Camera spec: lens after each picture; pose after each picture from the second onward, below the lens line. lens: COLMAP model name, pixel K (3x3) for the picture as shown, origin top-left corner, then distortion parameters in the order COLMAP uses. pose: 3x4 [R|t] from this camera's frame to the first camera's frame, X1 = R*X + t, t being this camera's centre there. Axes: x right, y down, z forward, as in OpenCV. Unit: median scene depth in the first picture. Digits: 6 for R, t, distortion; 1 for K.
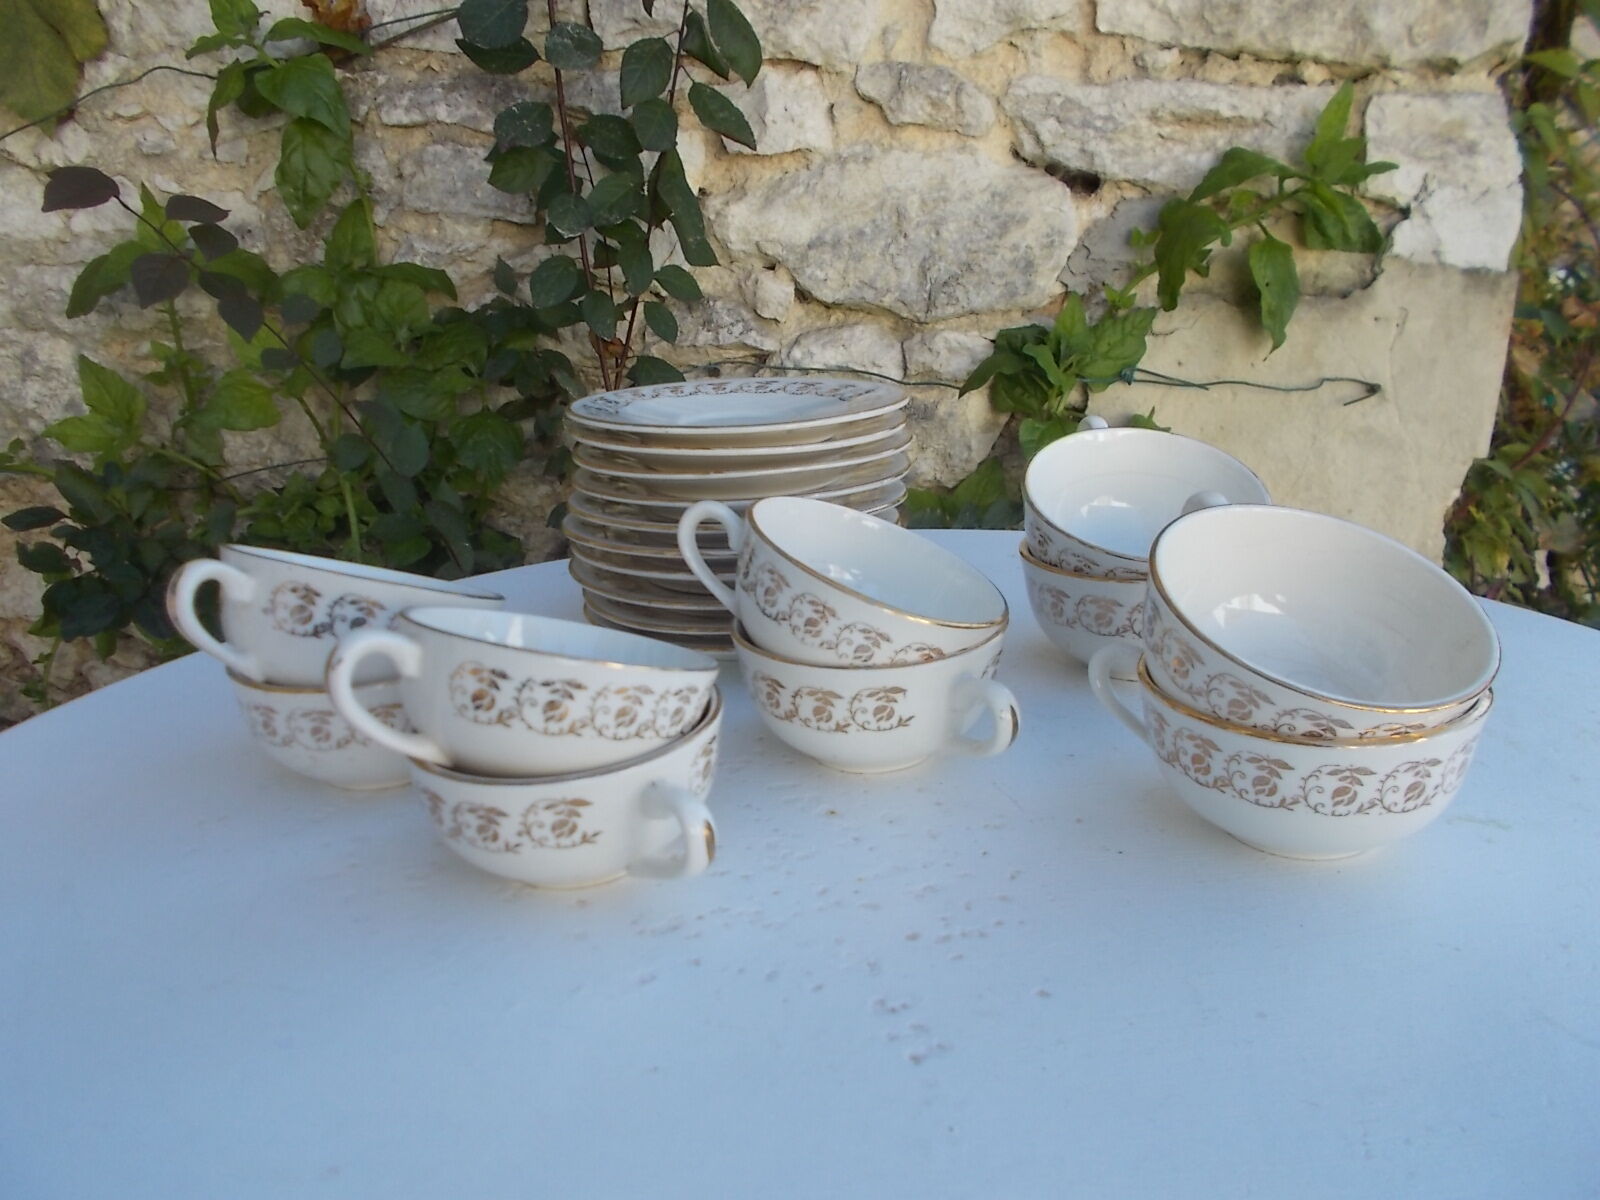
lens RADIAL K [[1222.9, 0, 798.3], [0, 1222.9, 597.7], [0, 0, 1]] dist [0.010557, -0.006934]
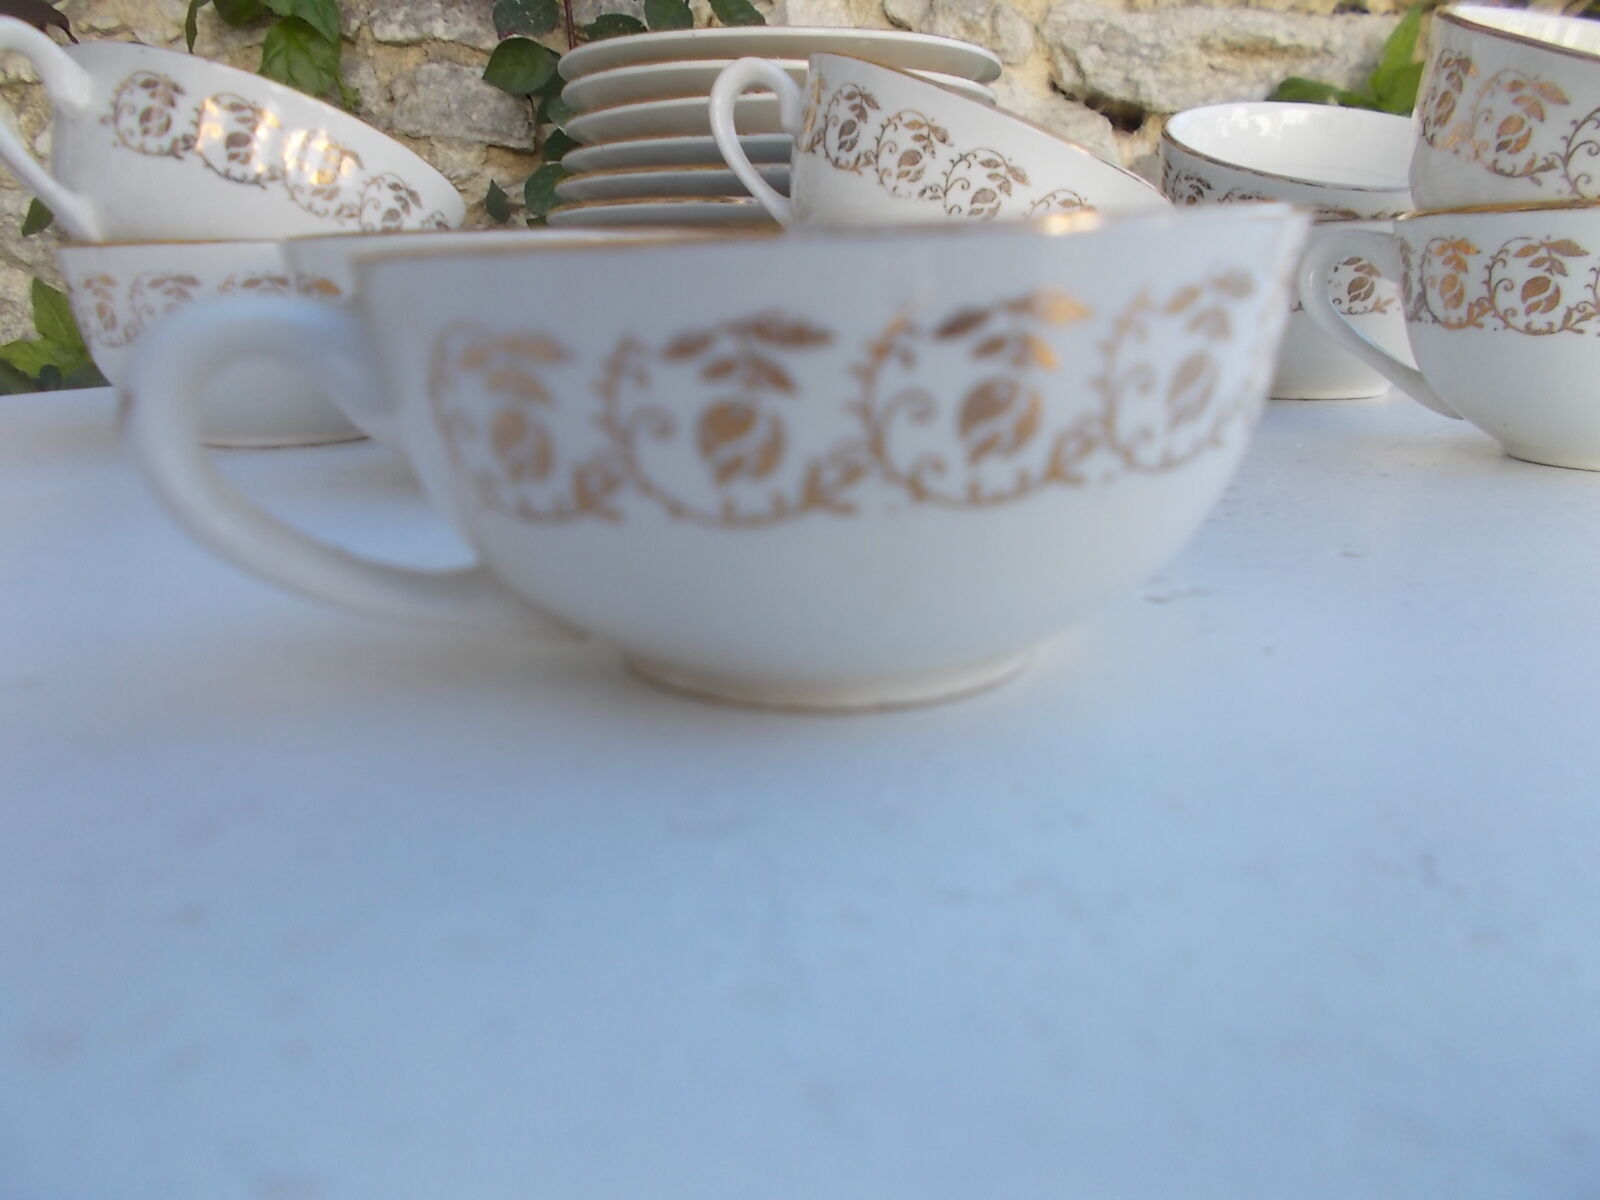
lens RADIAL K [[1222.9, 0, 794.8], [0, 1222.9, 593.2], [0, 0, 1]] dist [0.010557, -0.006934]
pose [[0.999406, 0.033361, 0.008697, -0.015152], [-0.032766, 0.997576, -0.061388, 0.091286], [-0.010724, 0.061066, 0.998076, 0.101071]]
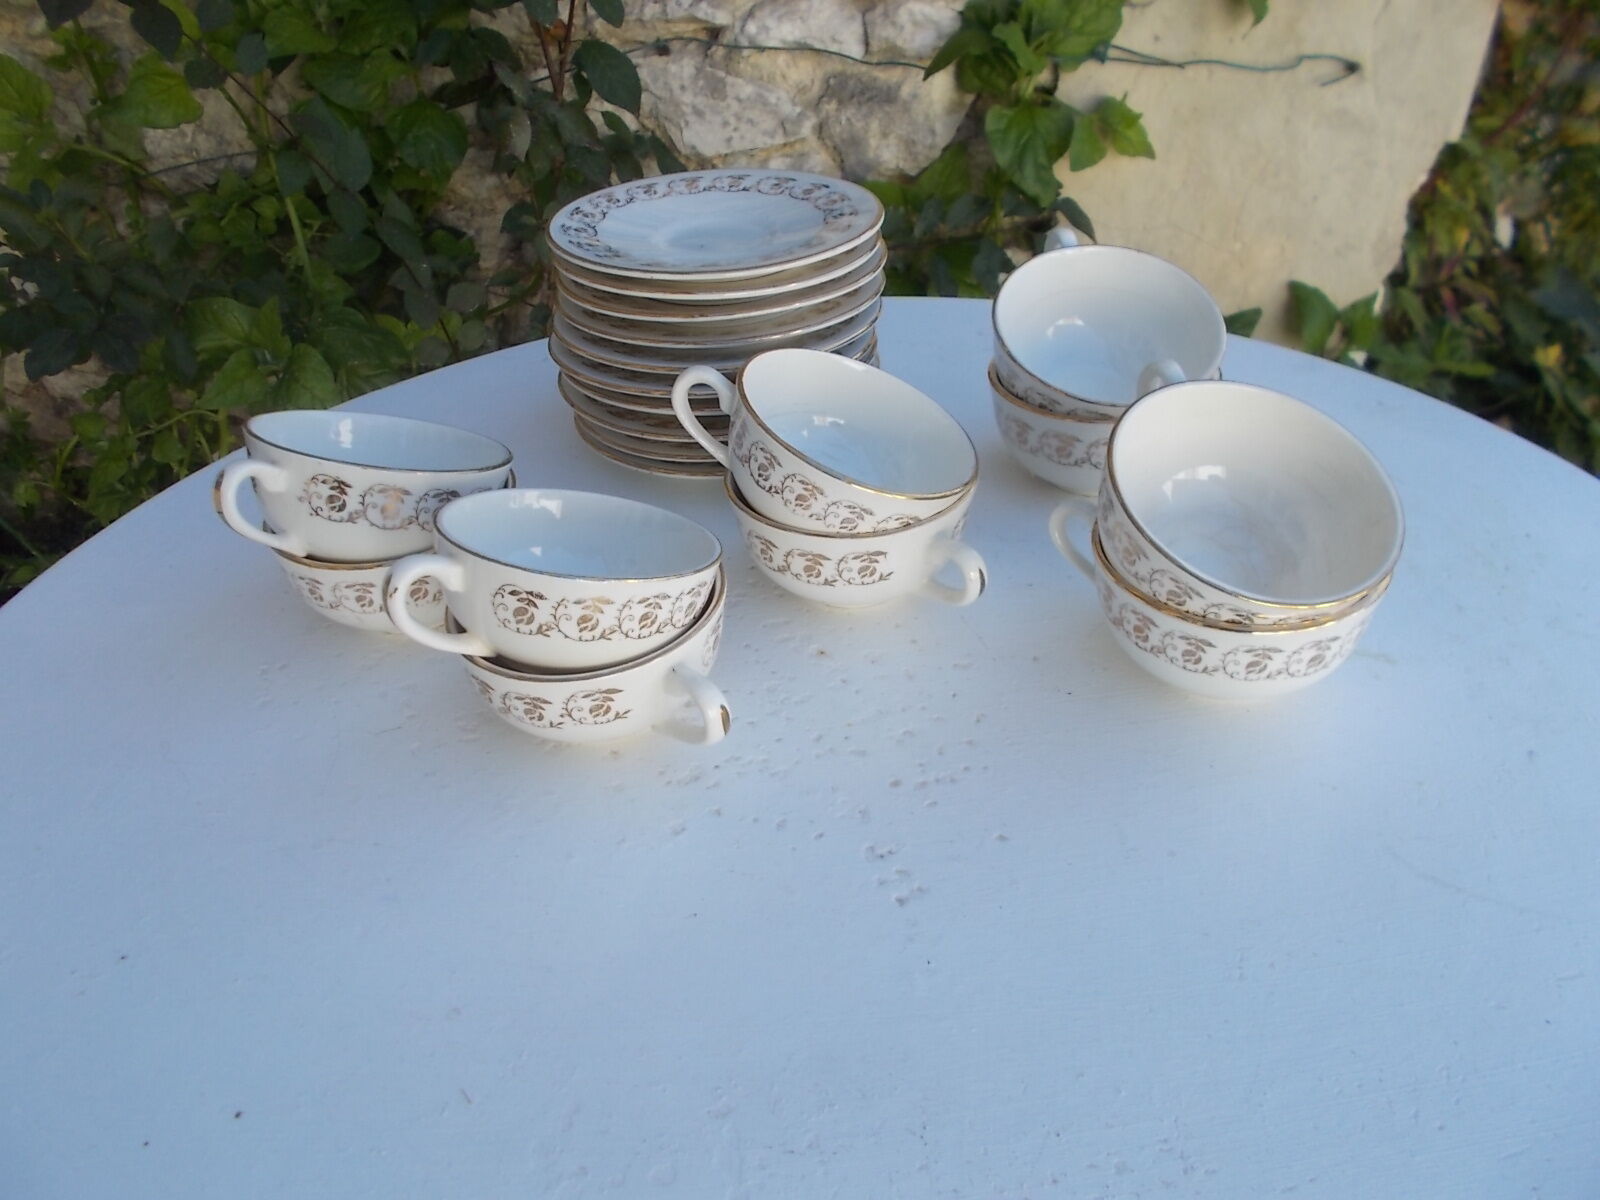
lens RADIAL K [[1222.9, 0, 796.3], [0, 1222.9, 596.1], [0, 0, 1]] dist [0.010557, -0.006934]
pose [[0.999077, -0.029510, 0.031217, -0.009389], [0.018835, 0.954046, 0.299066, -0.067798], [-0.038608, -0.298202, 0.953722, -0.024553]]
